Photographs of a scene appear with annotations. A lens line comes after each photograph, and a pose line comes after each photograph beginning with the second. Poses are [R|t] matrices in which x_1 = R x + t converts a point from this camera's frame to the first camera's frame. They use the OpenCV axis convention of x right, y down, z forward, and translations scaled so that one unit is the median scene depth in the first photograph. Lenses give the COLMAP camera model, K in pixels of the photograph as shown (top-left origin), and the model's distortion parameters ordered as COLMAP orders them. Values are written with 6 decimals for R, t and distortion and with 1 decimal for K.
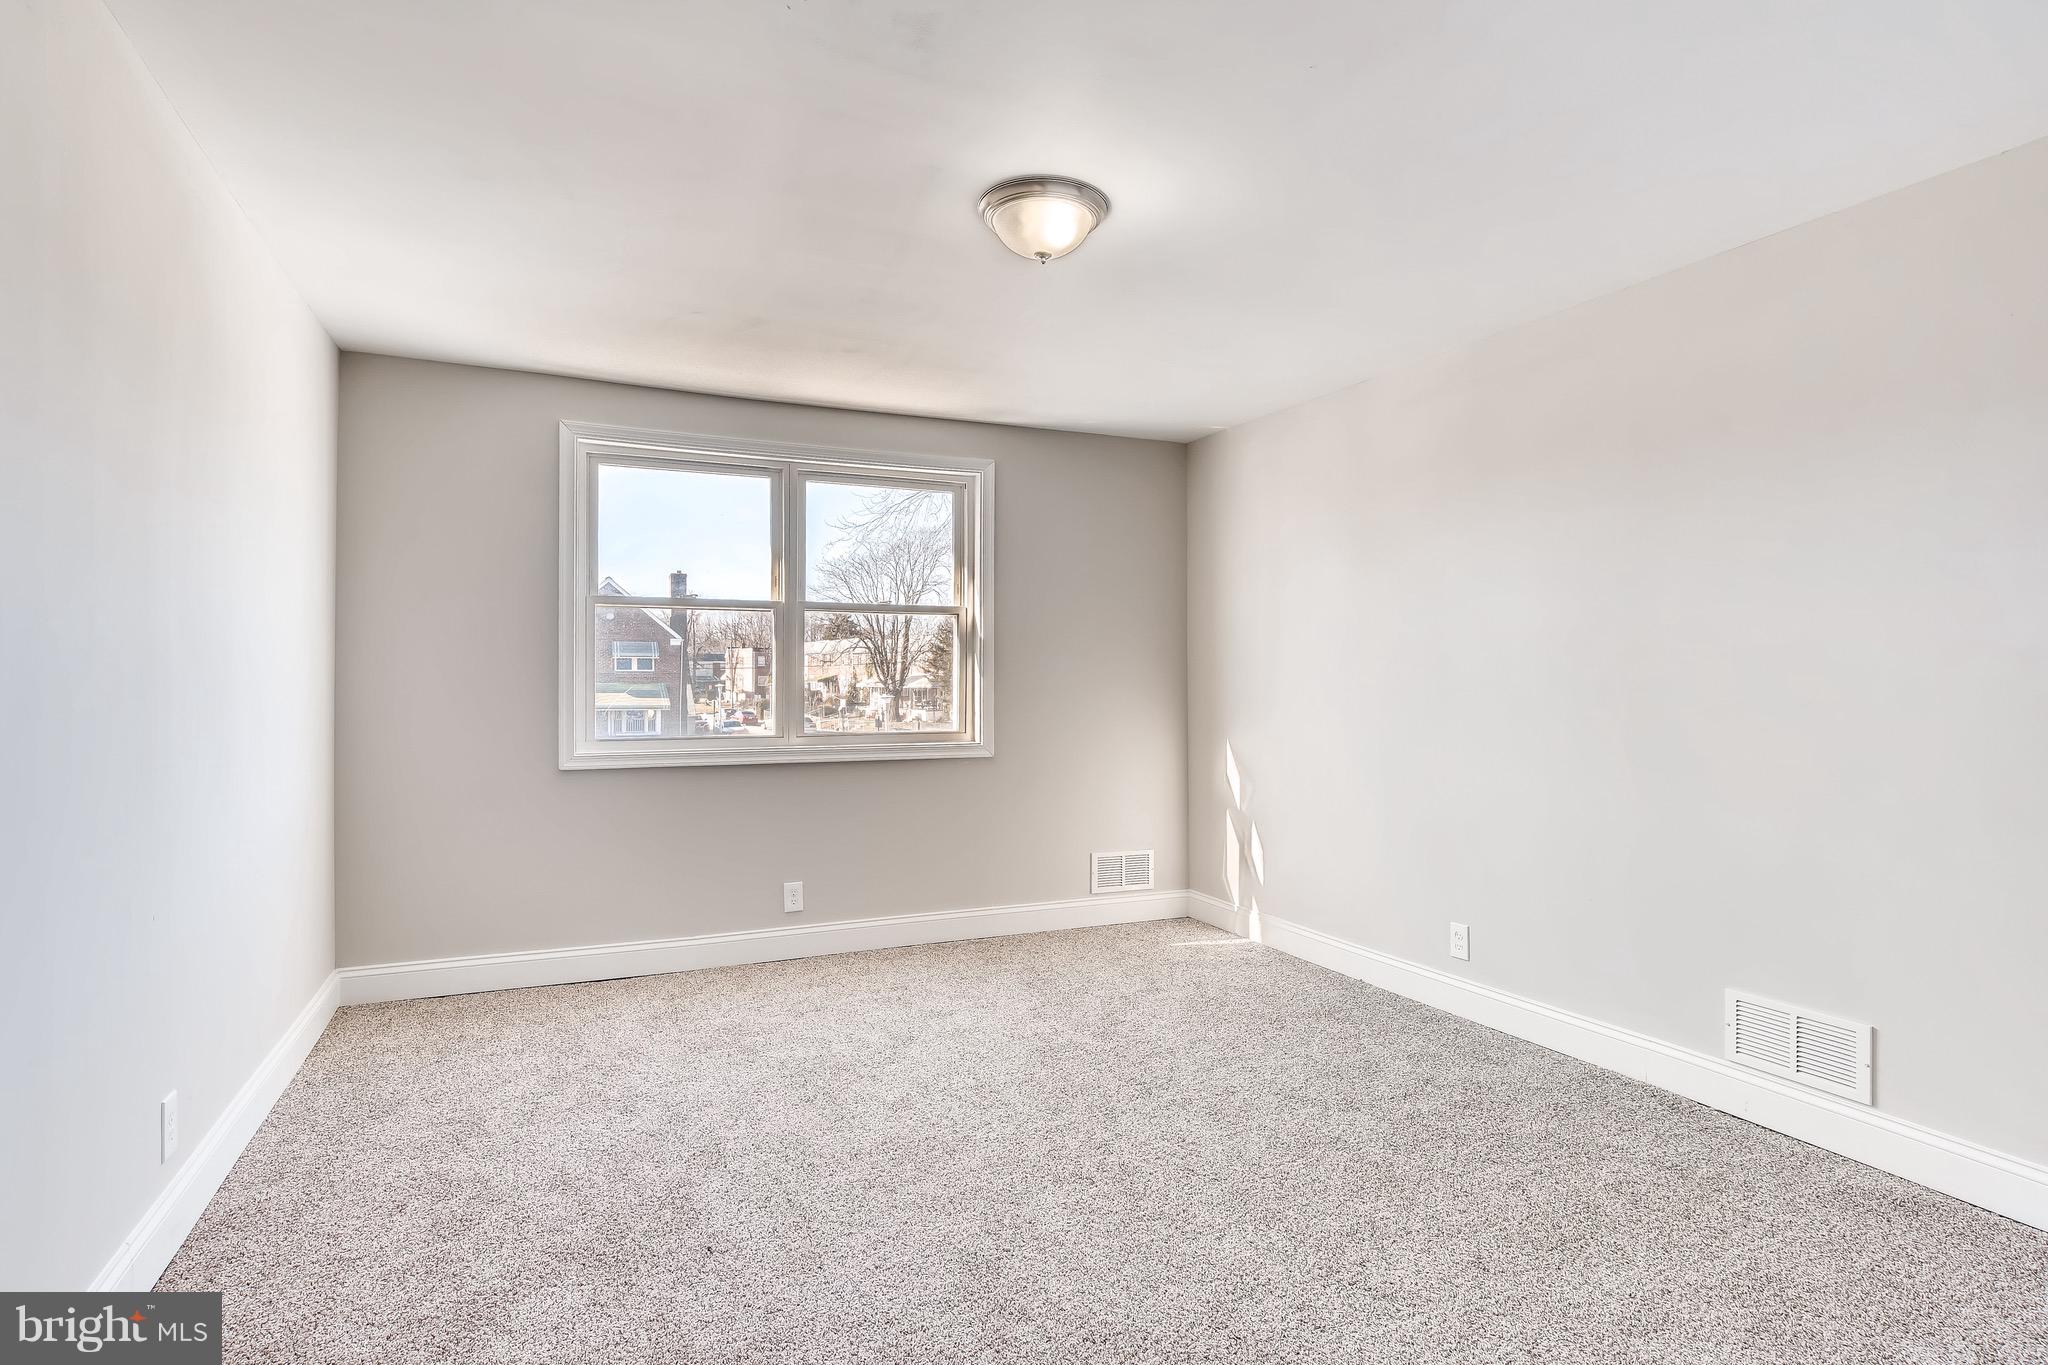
lens RADIAL K [[1065.2, 0, 999.7], [0, 1065.2, 652.6], [0, 0, 1]] dist [-0.001934, 0.000222]
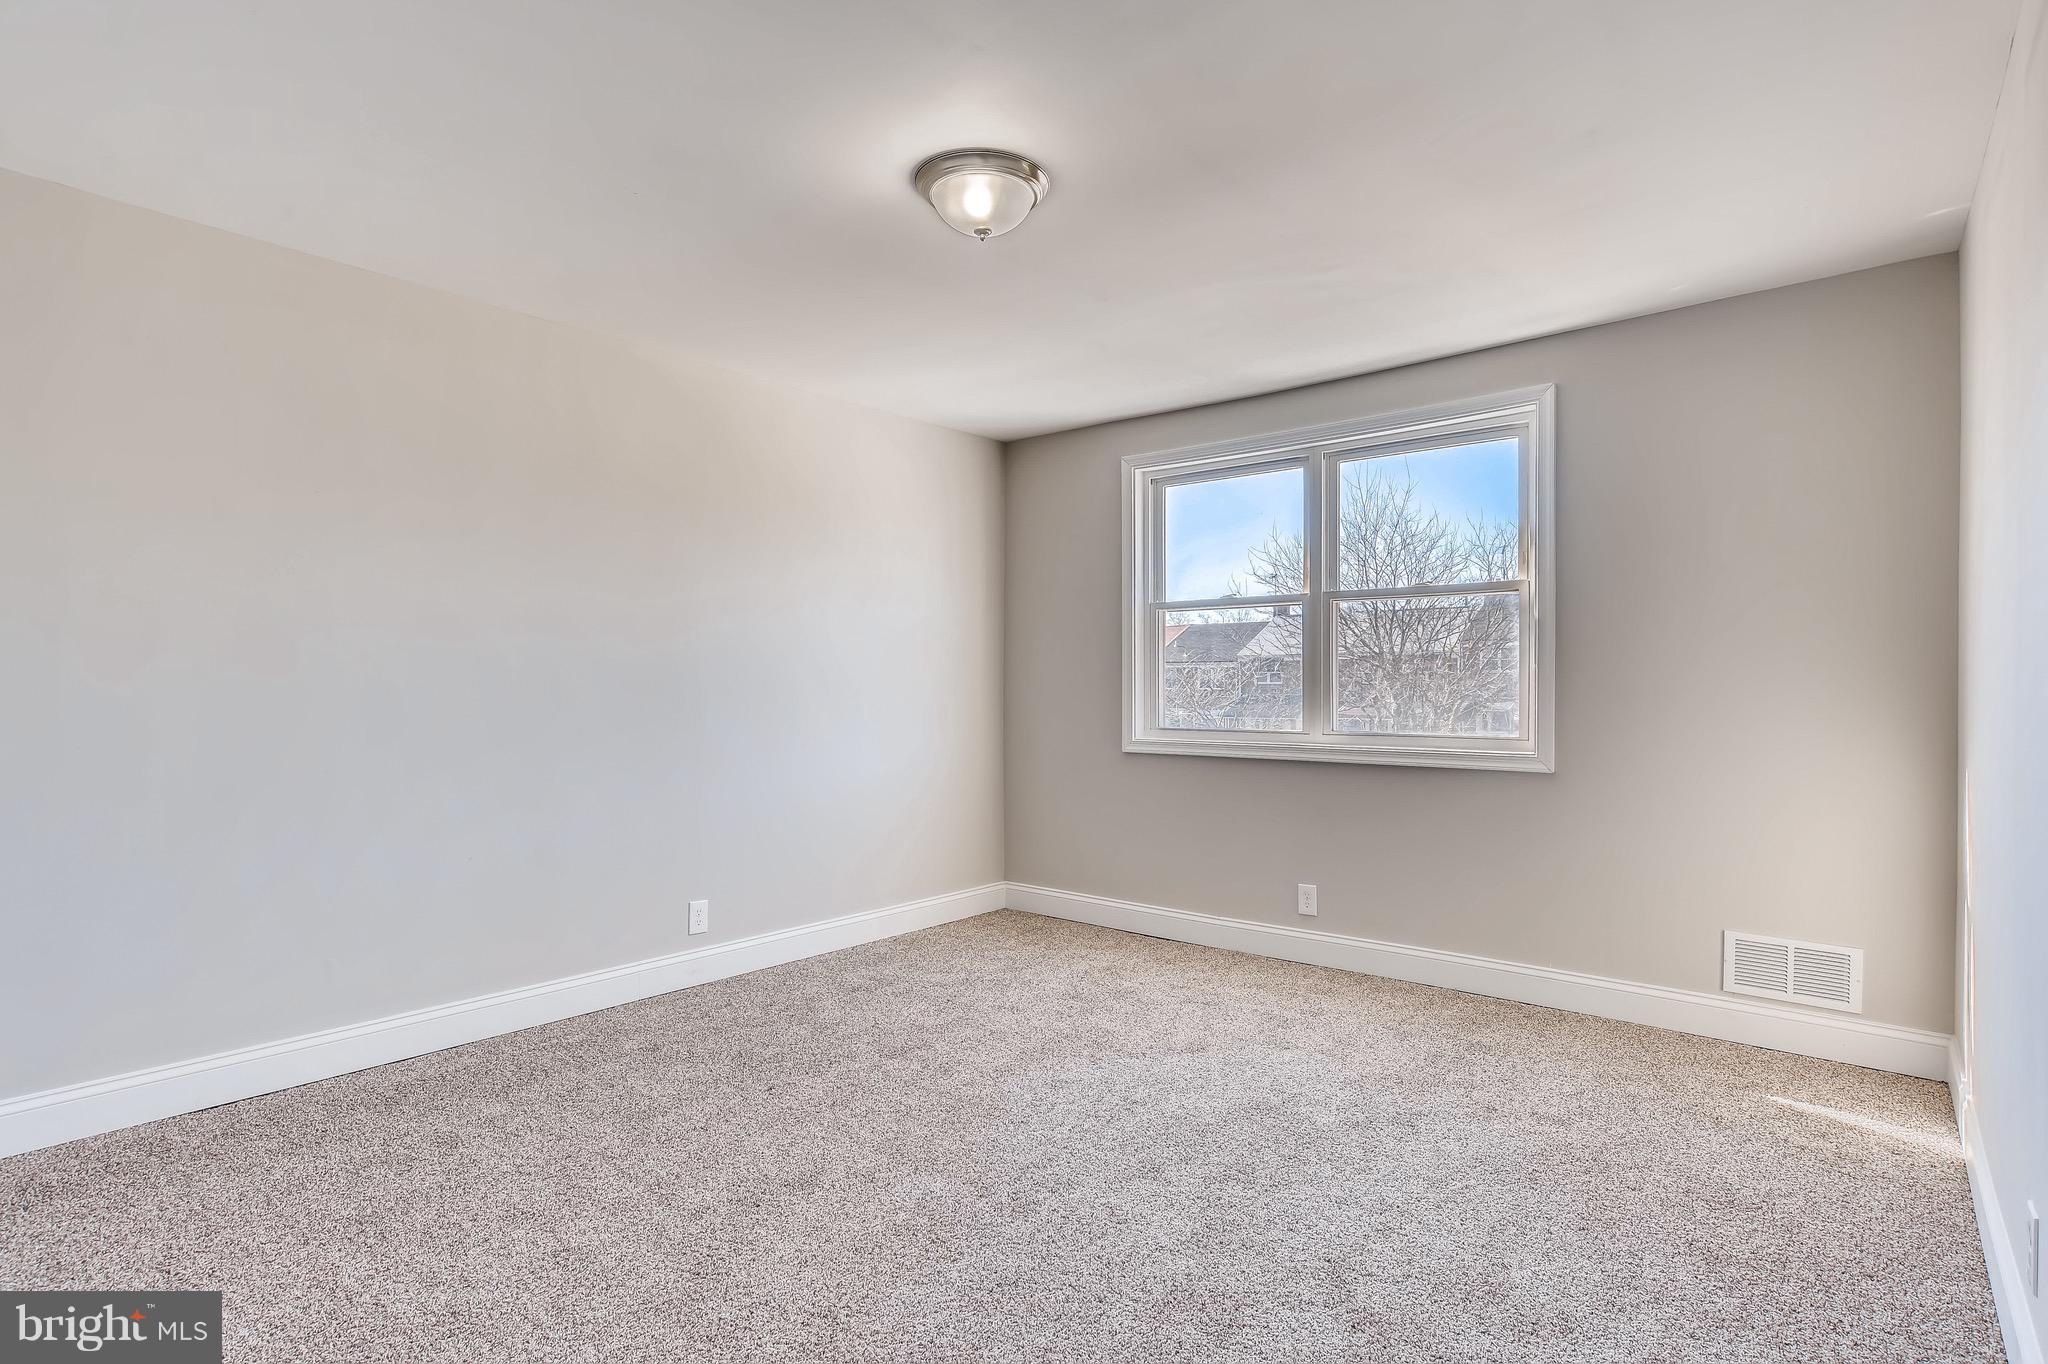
lens RADIAL K [[1017.6, 0, 1024.0], [0, 1017.6, 682.0], [0, 0, 1]] dist [0.021665, 0.000665]
pose [[0.453737, -0.005909, -0.891116, 0.514319], [0.023437, 0.999711, 0.005305, 0.021859], [0.890827, -0.023292, 0.453745, 0.358281]]
